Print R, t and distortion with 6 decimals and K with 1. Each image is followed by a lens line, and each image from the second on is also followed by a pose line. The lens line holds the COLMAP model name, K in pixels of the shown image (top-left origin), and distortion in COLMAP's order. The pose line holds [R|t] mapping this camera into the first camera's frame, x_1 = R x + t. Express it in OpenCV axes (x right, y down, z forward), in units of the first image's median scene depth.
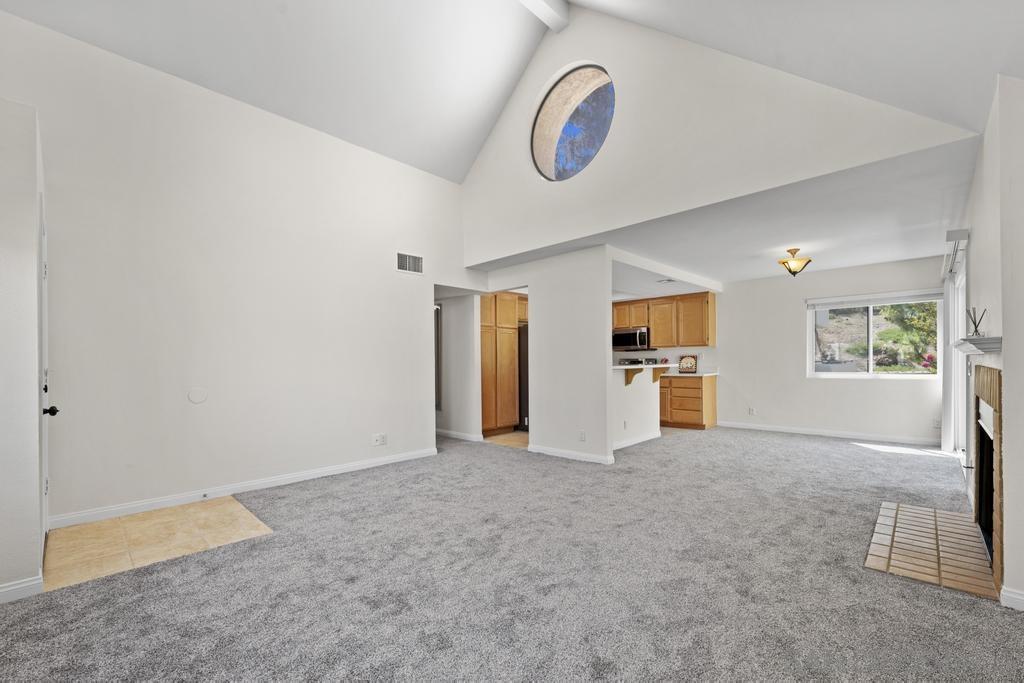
lens RADIAL K [[431.4, 0, 523.5], [0, 431.4, 362.6], [0, 0, 1]] dist [0.001070, -0.000038]
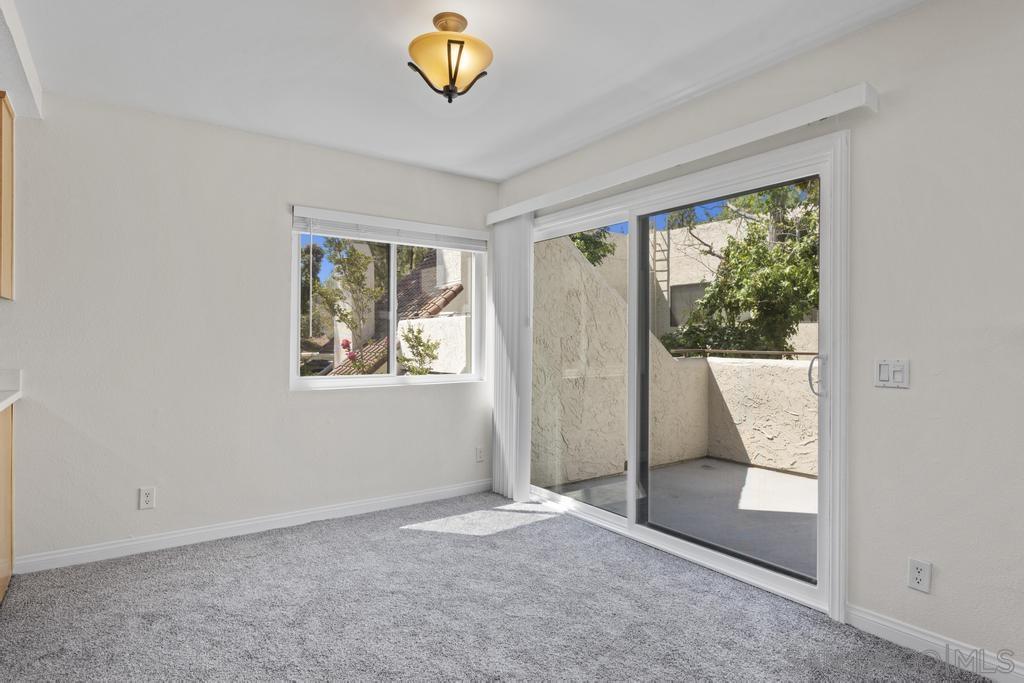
lens RADIAL K [[556.2, 0, 507.1], [0, 556.2, 343.8], [0, 0, 1]] dist [-0.002538, 0.000161]
pose [[0.197478, 0.009996, 0.980256, 0.150543], [-0.003349, 0.999949, -0.009522, -0.005845], [-0.980302, -0.001402, 0.197501, 0.607823]]
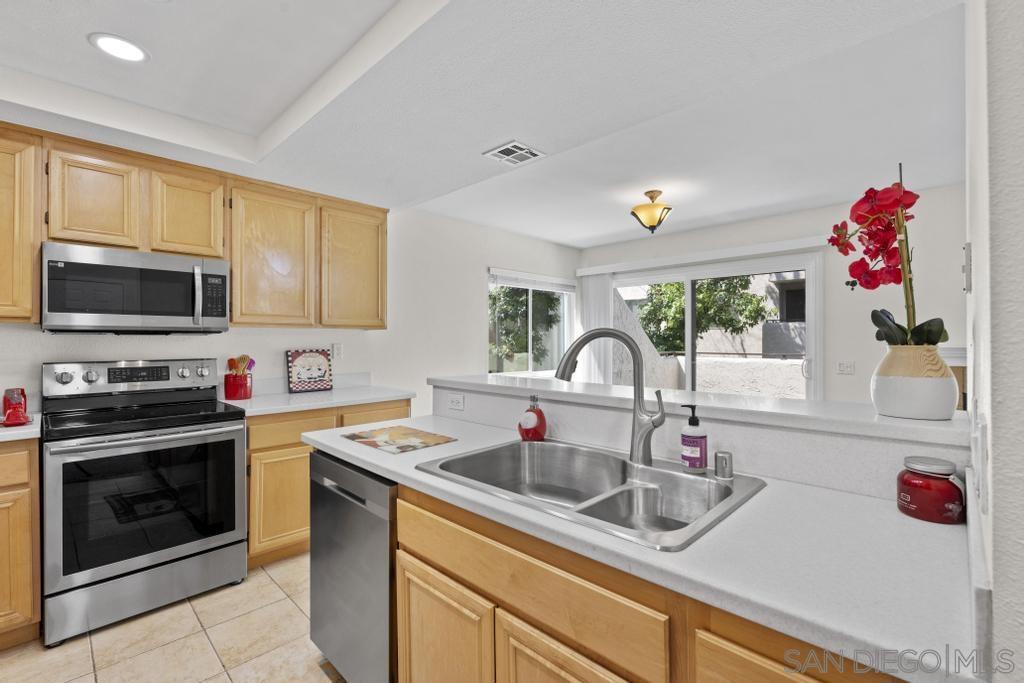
lens RADIAL K [[456.1, 0, 511.7], [0, 456.1, 339.0], [0, 0, 1]] dist [0.001559, 0.000173]
pose [[0.019226, 0.014114, 0.999716, -0.048982], [0.002677, 0.999896, -0.014168, -0.020386], [-0.999812, 0.002949, 0.019186, 0.838482]]
